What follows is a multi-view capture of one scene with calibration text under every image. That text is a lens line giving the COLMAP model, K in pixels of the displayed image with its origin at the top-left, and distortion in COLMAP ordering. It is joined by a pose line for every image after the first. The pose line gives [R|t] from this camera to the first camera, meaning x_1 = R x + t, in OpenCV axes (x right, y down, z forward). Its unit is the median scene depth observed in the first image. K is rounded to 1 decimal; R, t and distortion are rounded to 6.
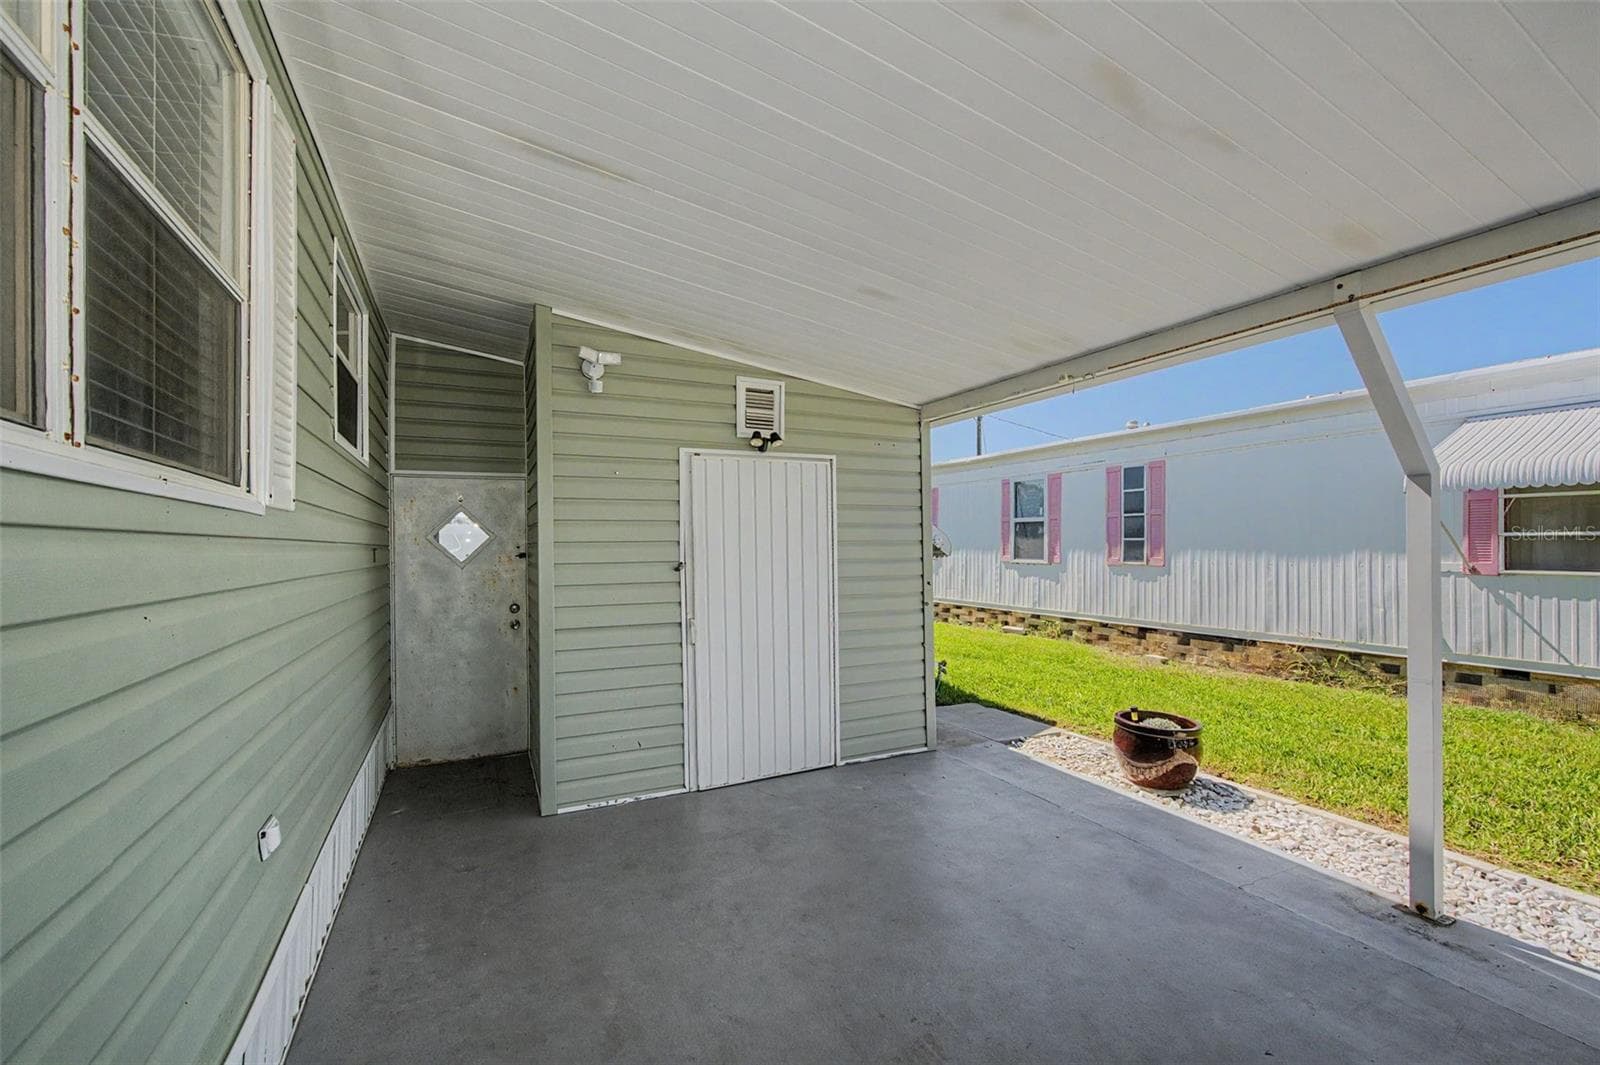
lens RADIAL K [[674.7, 0, 804.5], [0, 674.7, 541.4], [0, 0, 1]] dist [-0.002544, -0.000045]
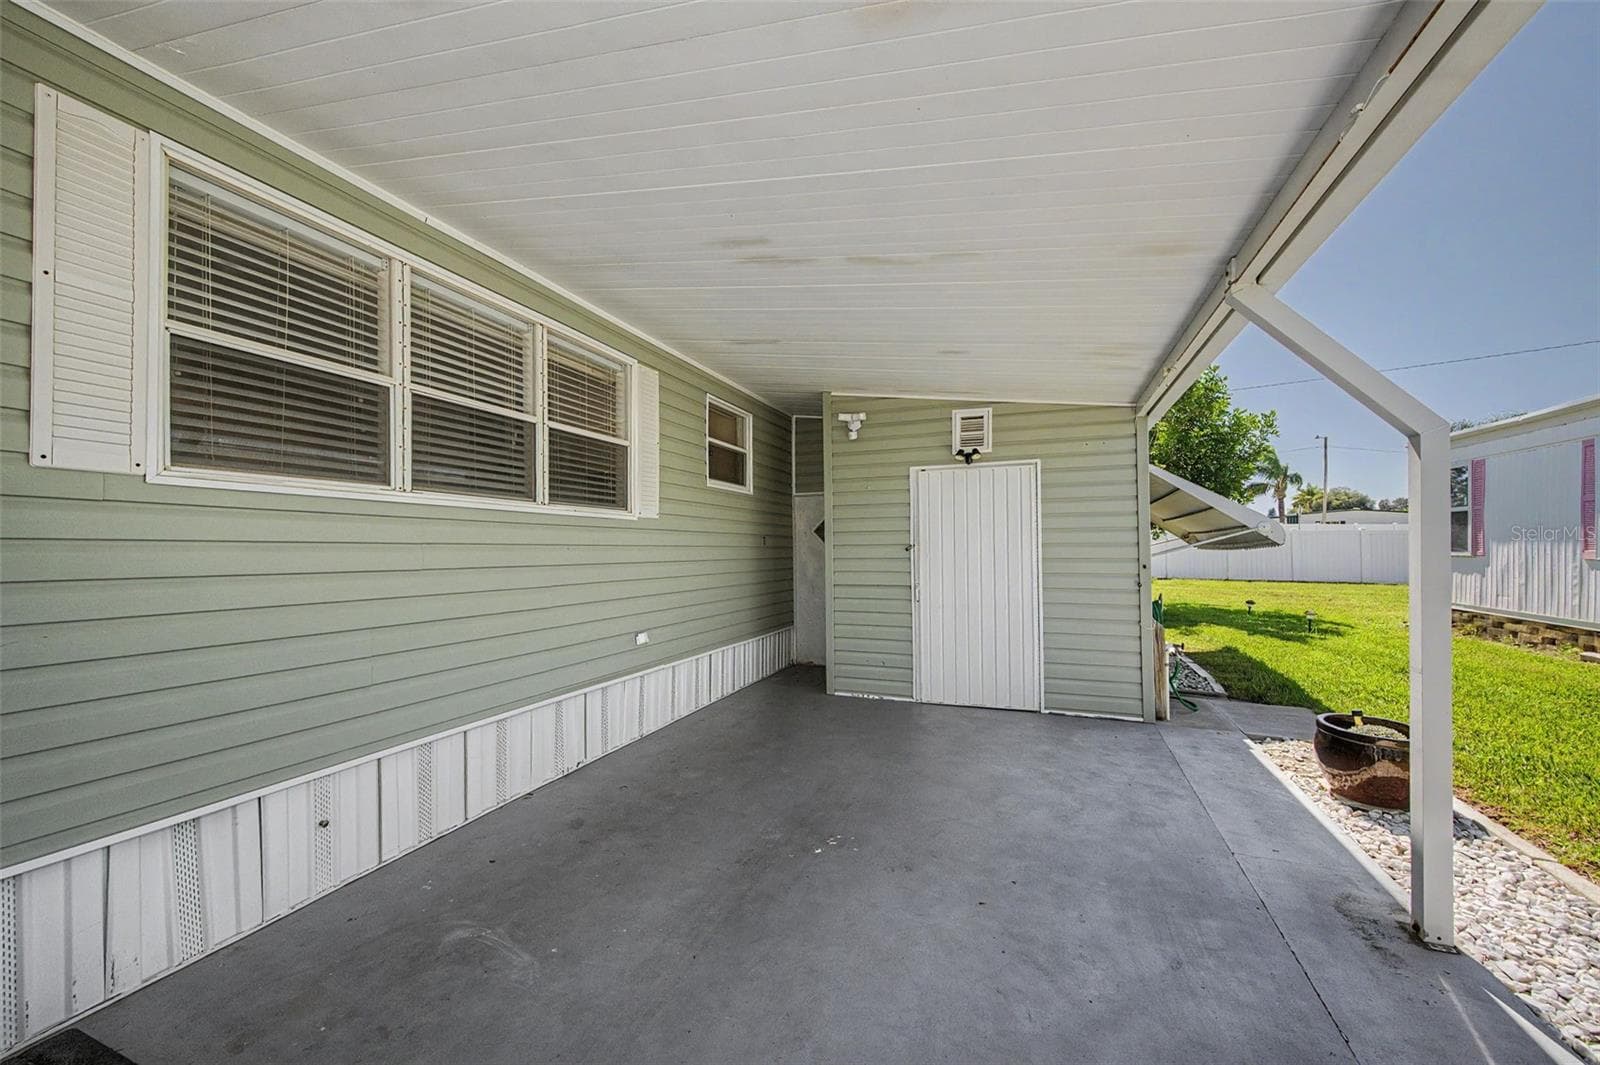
lens RADIAL K [[623.3, 0, 796.6], [0, 623.3, 542.1], [0, 0, 1]] dist [0.004032, 0.000059]
pose [[0.676715, -0.003446, -0.736237, 0.611175], [0.005255, 0.999986, 0.000150, 0.021752], [0.736227, -0.003971, 0.676723, -0.096995]]
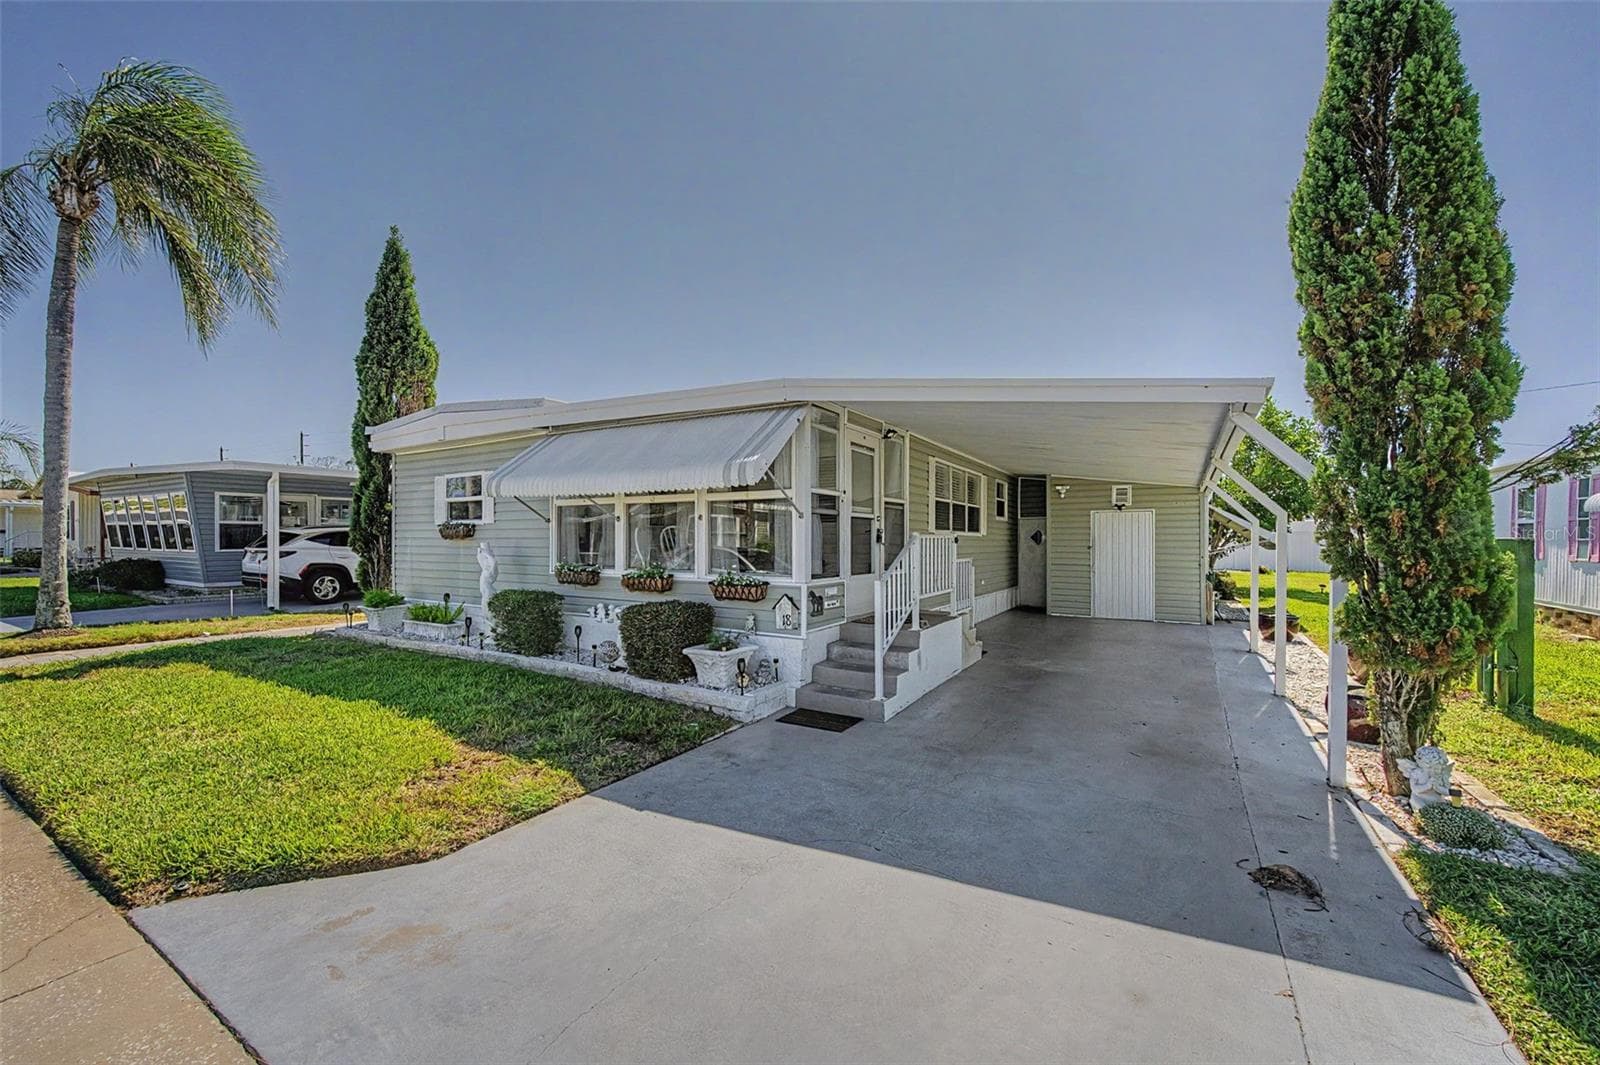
lens RADIAL K [[623.3, 0, 803.8], [0, 623.3, 538.4], [0, 0, 1]] dist [0.004032, 0.000059]
pose [[0.540712, 0.007326, -0.841176, 1.481422], [-0.001530, 0.999969, 0.007726, -0.026375], [0.841207, -0.002890, 0.540706, -1.648045]]
